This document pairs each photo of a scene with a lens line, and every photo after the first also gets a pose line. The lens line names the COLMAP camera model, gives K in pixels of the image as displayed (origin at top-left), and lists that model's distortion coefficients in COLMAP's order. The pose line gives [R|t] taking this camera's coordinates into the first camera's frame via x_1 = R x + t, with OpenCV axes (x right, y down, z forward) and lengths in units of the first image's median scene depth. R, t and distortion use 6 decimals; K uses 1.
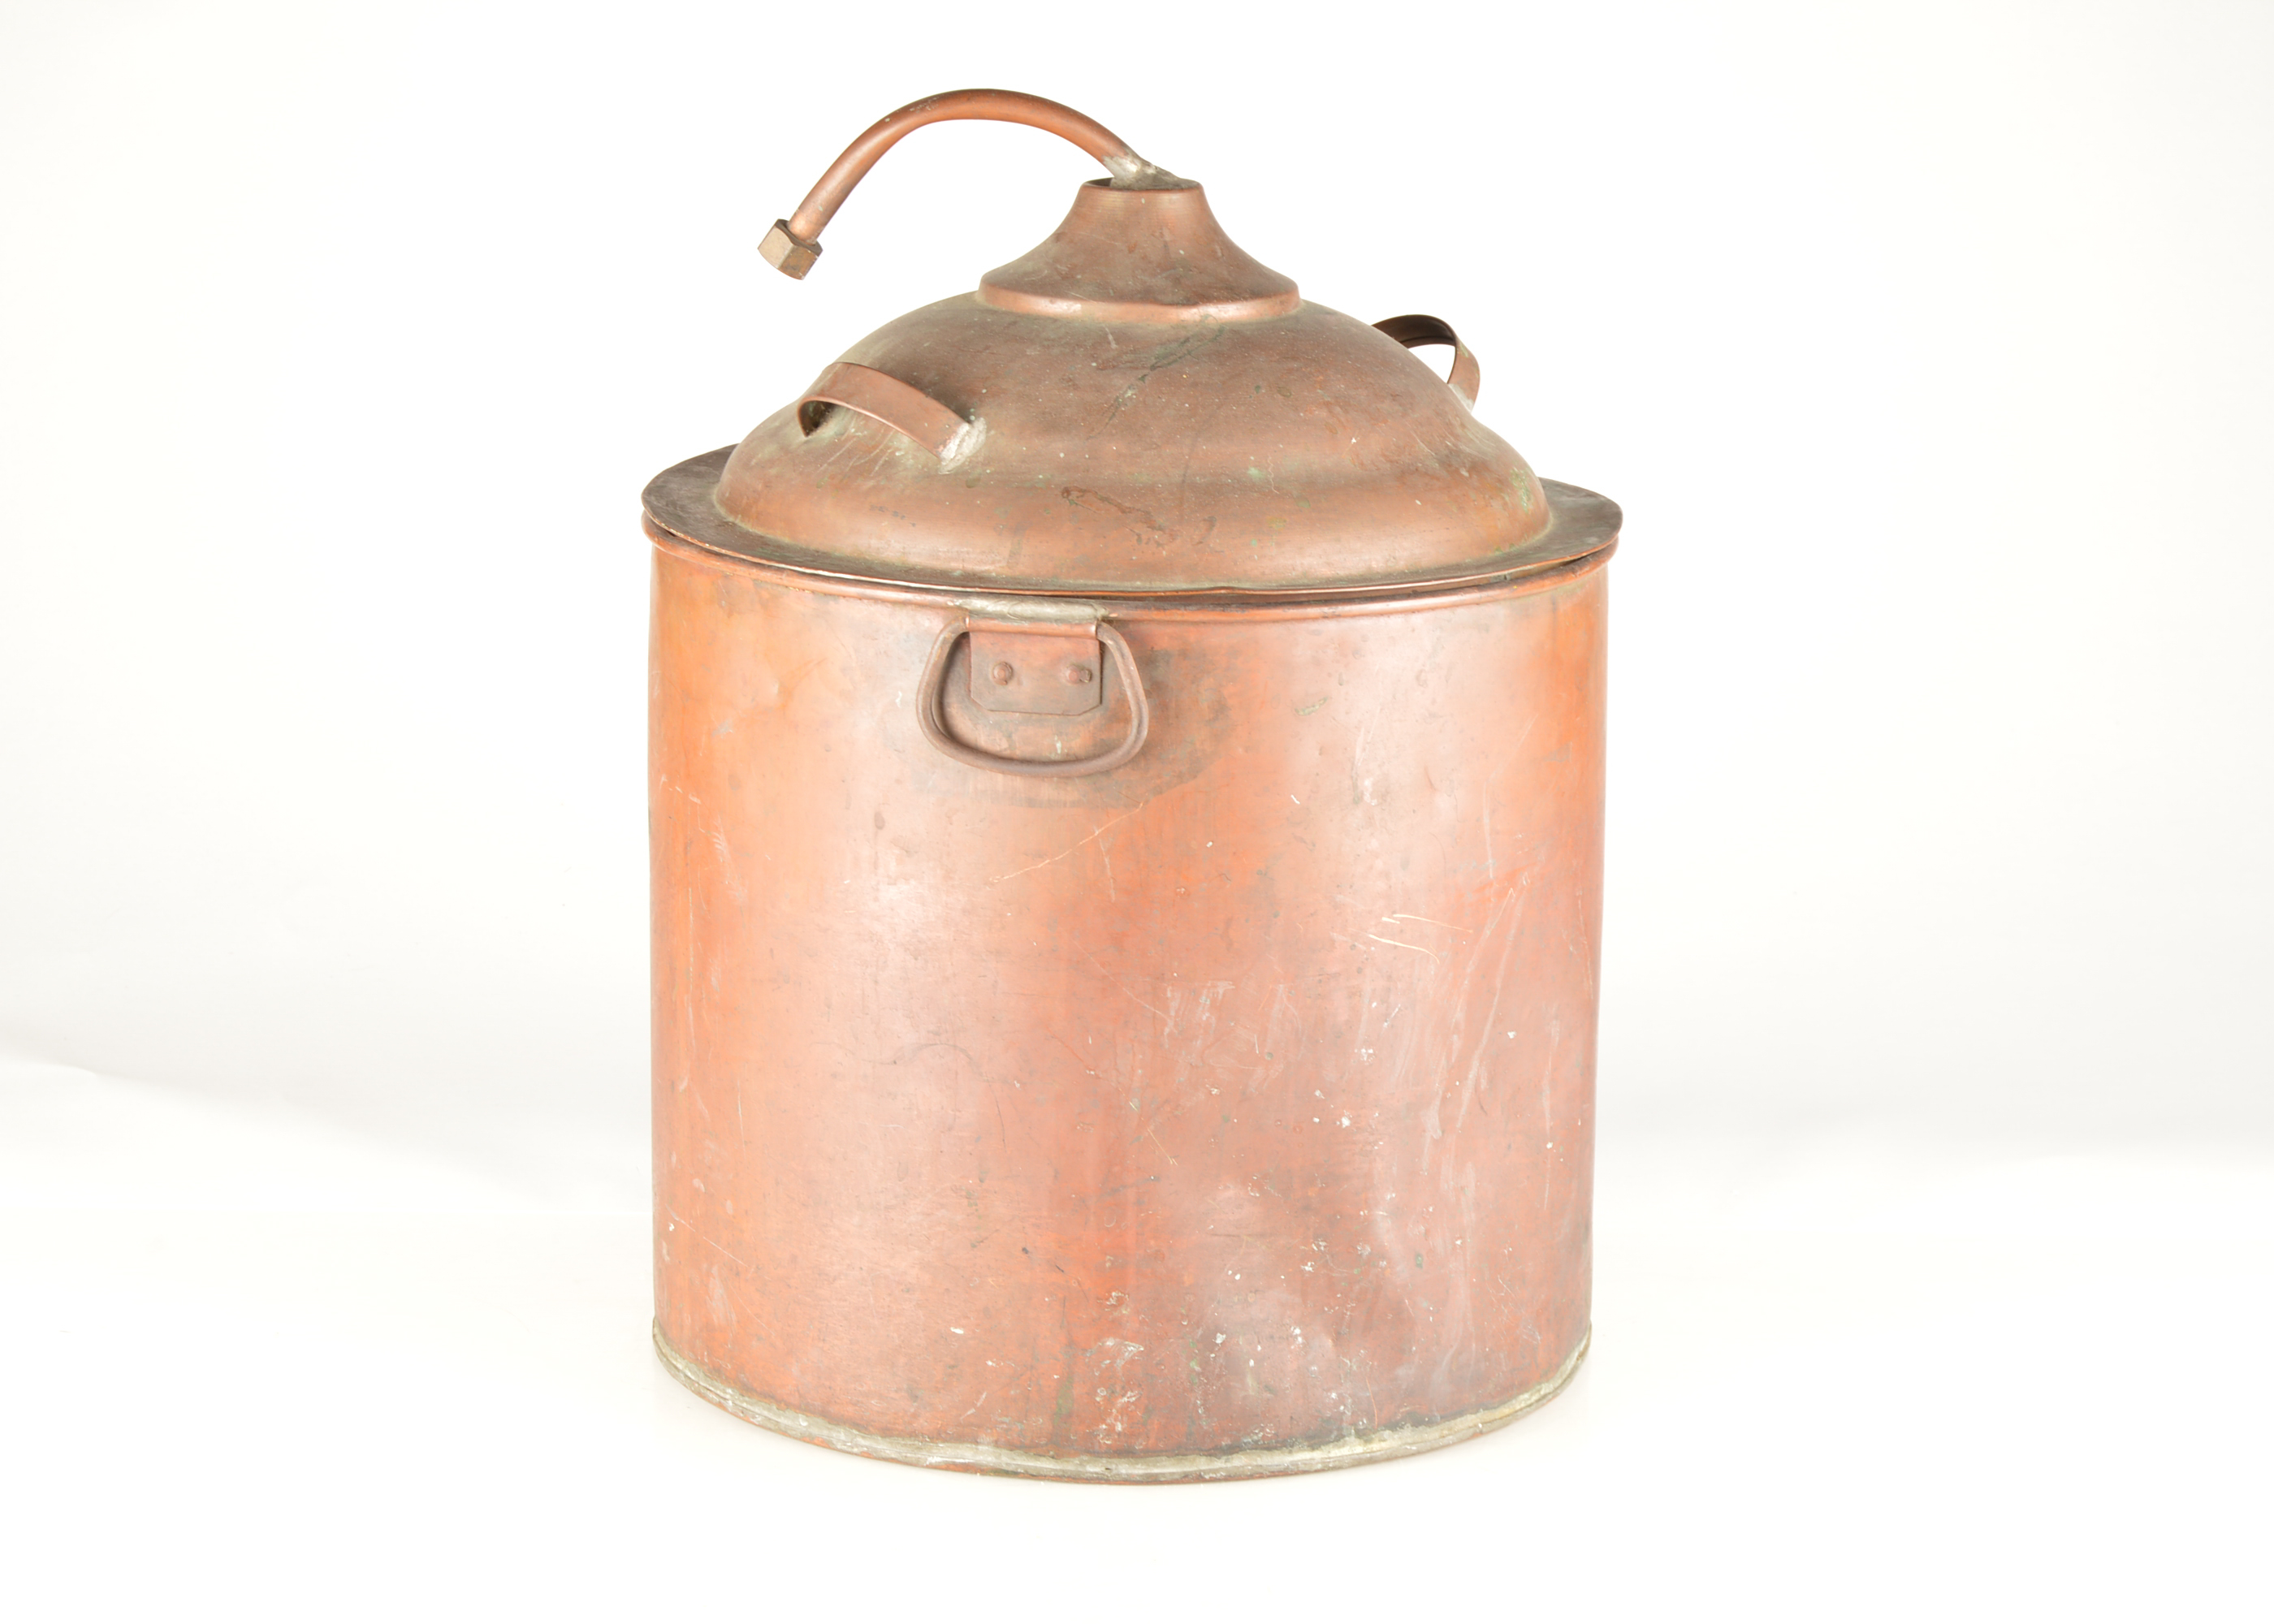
lens RADIAL K [[5435.3, 0, 1132.9], [0, 5435.3, 792.8], [0, 0, 1]] dist [-0.065171, 0.000000]
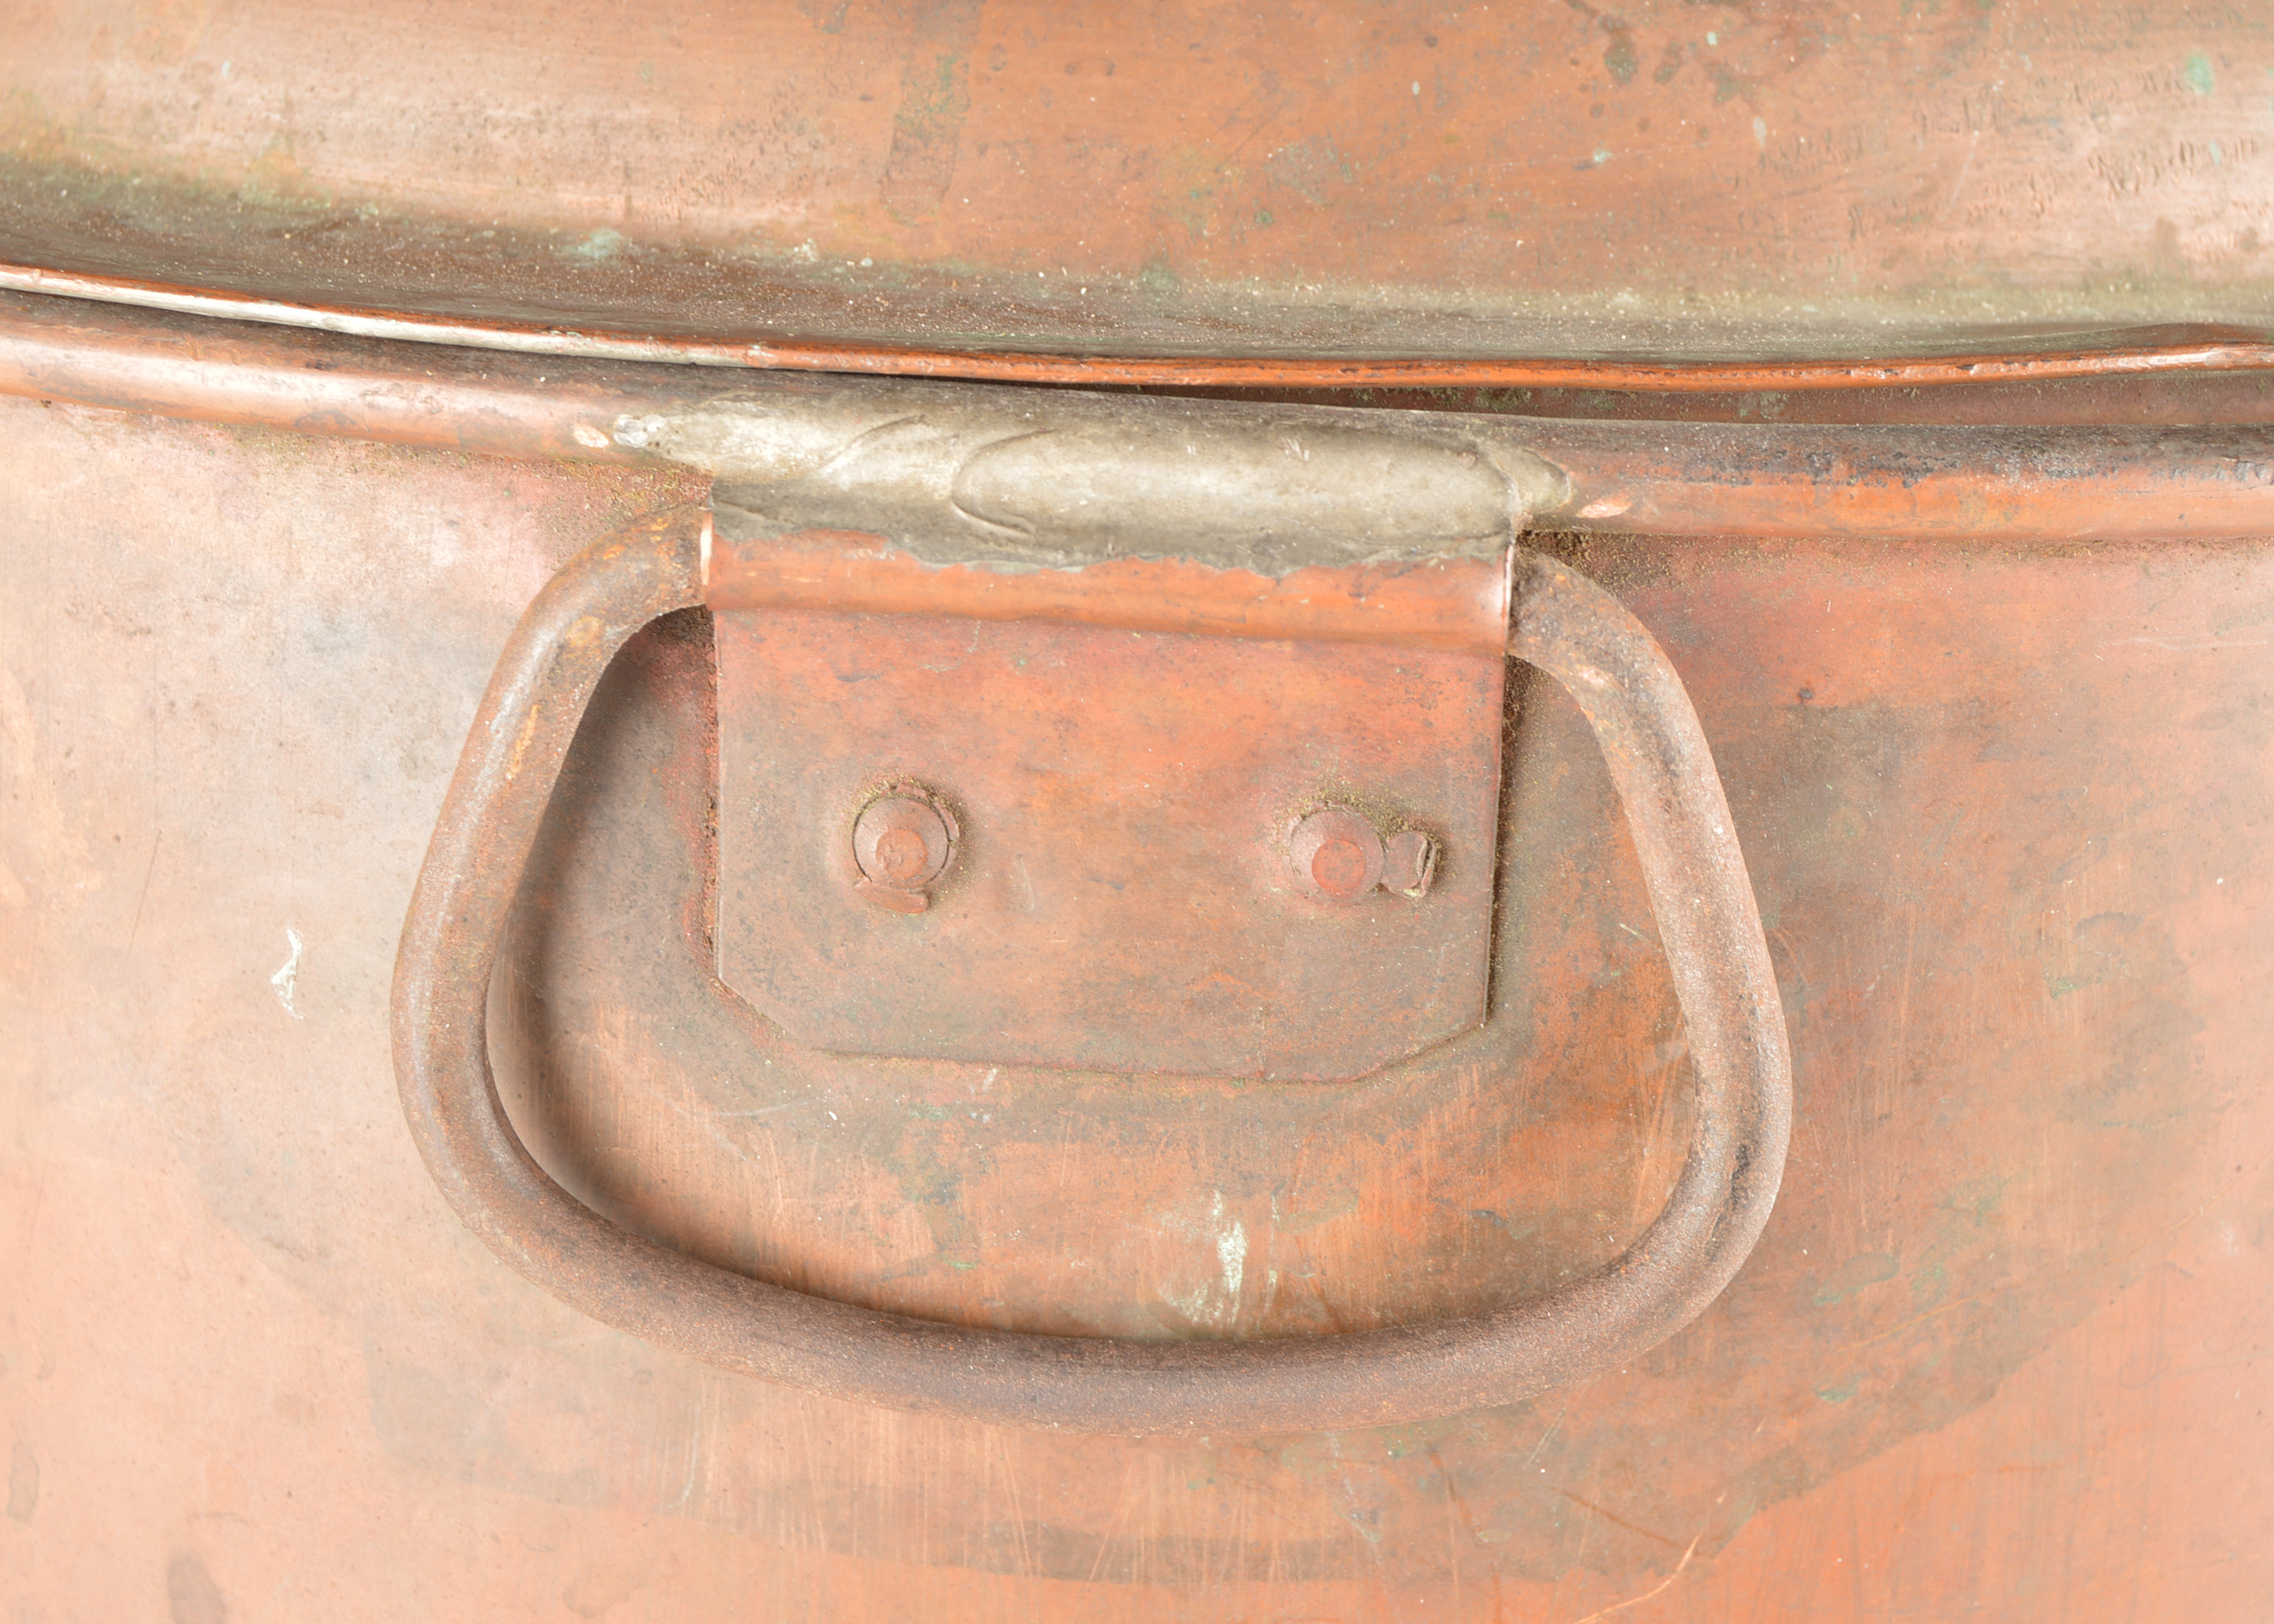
lens RADIAL K [[4900.3, 0, 1139.0], [0, 4900.3, 817.7], [0, 0, 1]] dist [-0.054125, 0.000000]
pose [[0.989051, -0.023712, 0.145656, -0.039109], [0.009714, 0.995327, 0.096075, -0.037502], [-0.147254, -0.093609, 0.984659, 0.848194]]
